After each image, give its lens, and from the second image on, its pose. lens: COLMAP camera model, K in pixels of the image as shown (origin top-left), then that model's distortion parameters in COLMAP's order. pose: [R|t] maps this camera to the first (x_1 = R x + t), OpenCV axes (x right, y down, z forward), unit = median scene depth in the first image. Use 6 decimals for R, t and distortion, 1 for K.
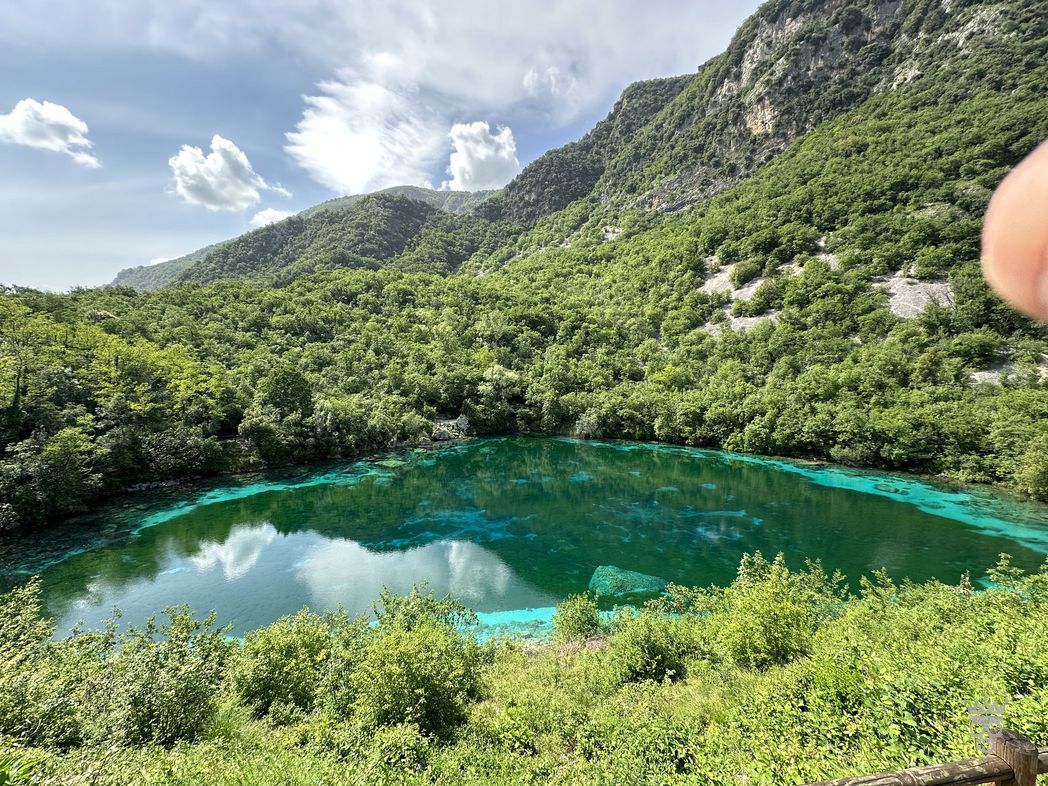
lens RADIAL K [[413.8, 0, 522.8], [0, 413.8, 400.7], [0, 0, 1]] dist [-0.001994, 0.000044]
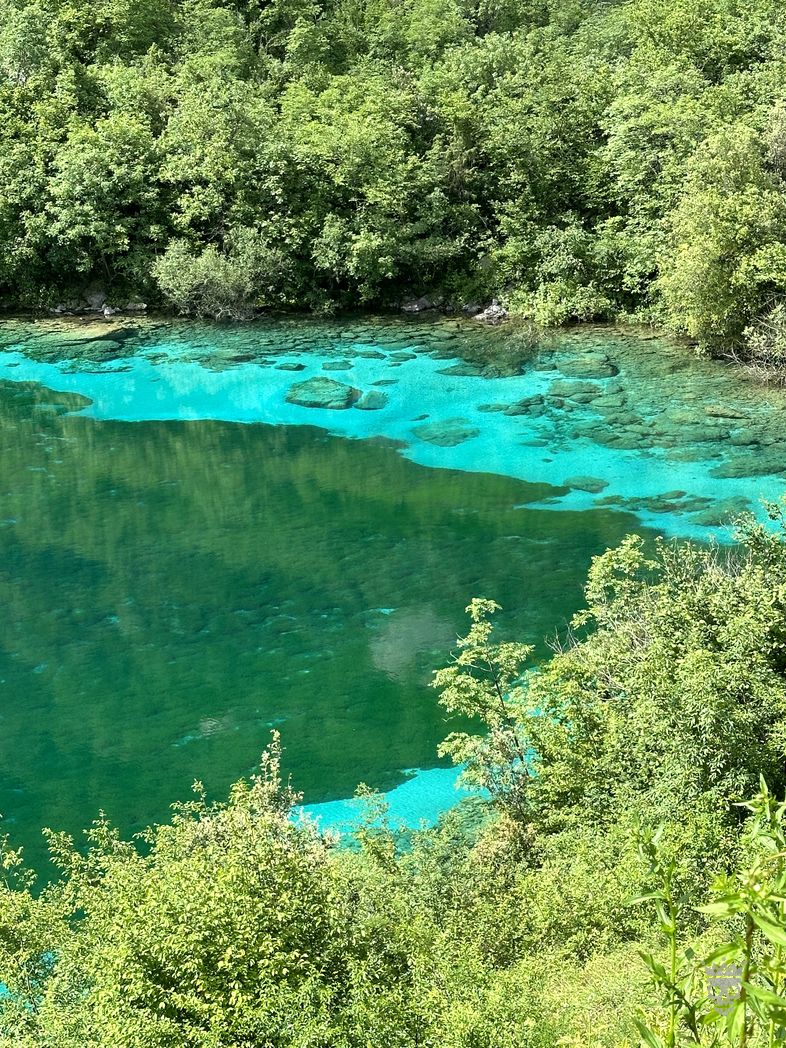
lens RADIAL K [[1961.6, 0, 391.1], [0, 1961.6, 522.6], [0, 0, 1]] dist [0.131834, 0.000000]
pose [[0.770531, -0.192876, 0.607520, 0.128036], [0.063440, 0.971592, 0.227999, 0.013005], [-0.634237, -0.137139, 0.760879, 0.034416]]
